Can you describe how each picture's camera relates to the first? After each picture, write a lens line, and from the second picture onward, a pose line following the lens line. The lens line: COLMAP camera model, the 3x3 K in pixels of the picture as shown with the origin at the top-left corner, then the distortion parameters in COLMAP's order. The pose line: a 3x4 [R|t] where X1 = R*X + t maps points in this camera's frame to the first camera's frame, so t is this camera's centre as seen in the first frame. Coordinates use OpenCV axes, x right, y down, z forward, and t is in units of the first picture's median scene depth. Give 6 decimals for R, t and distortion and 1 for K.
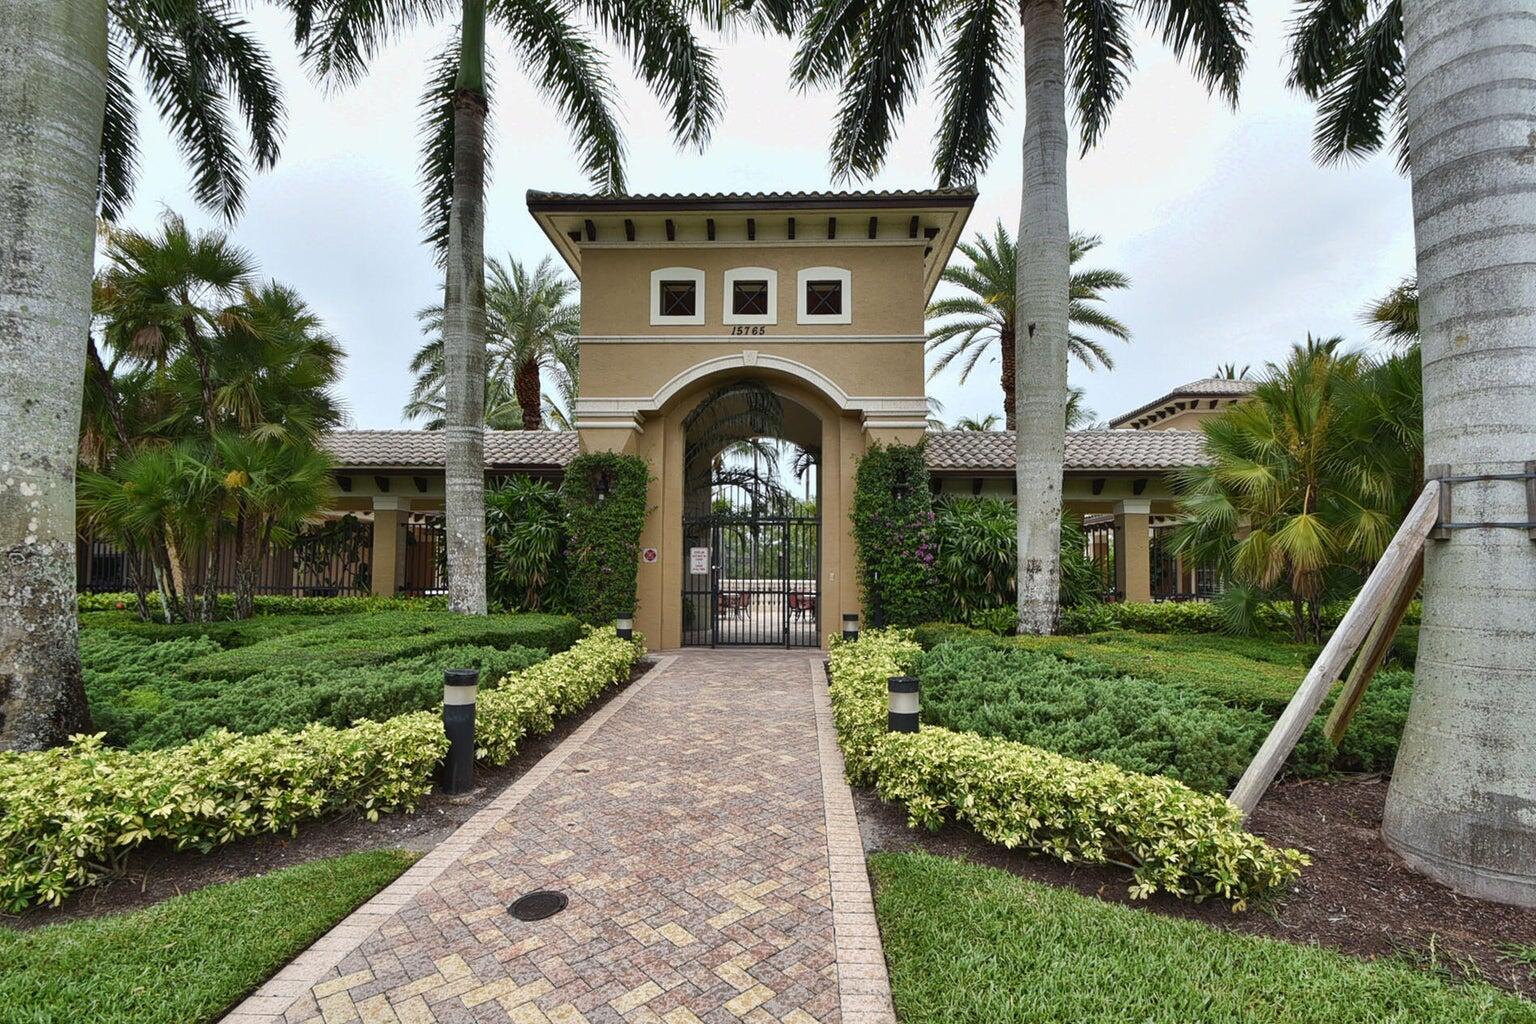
lens RADIAL K [[684.1, 0, 765.6], [0, 684.1, 532.6], [0, 0, 1]] dist [0.000124, 0.000038]
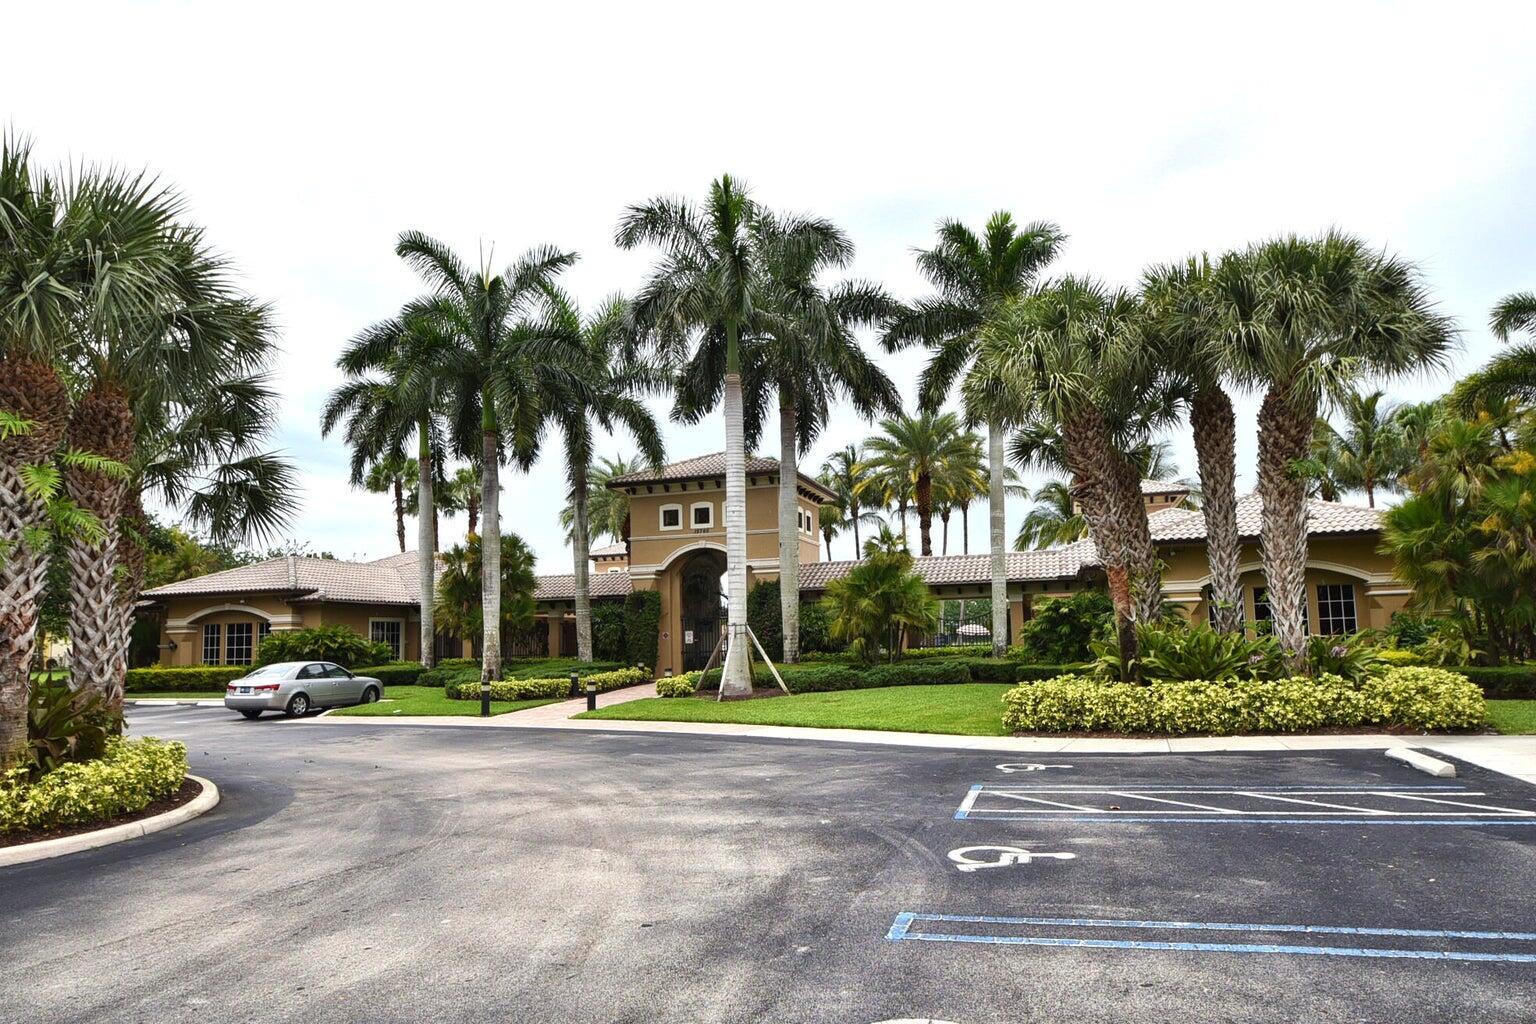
lens RADIAL K [[932.8, 0, 768.0], [0, 932.8, 512.0], [0, 0, 1]] dist [-0.000112, 0.000002]
pose [[0.962515, -0.066307, -0.262999, 0.968107], [0.048117, 0.996021, -0.075017, -0.121609], [0.266927, 0.059550, 0.961875, -1.817668]]
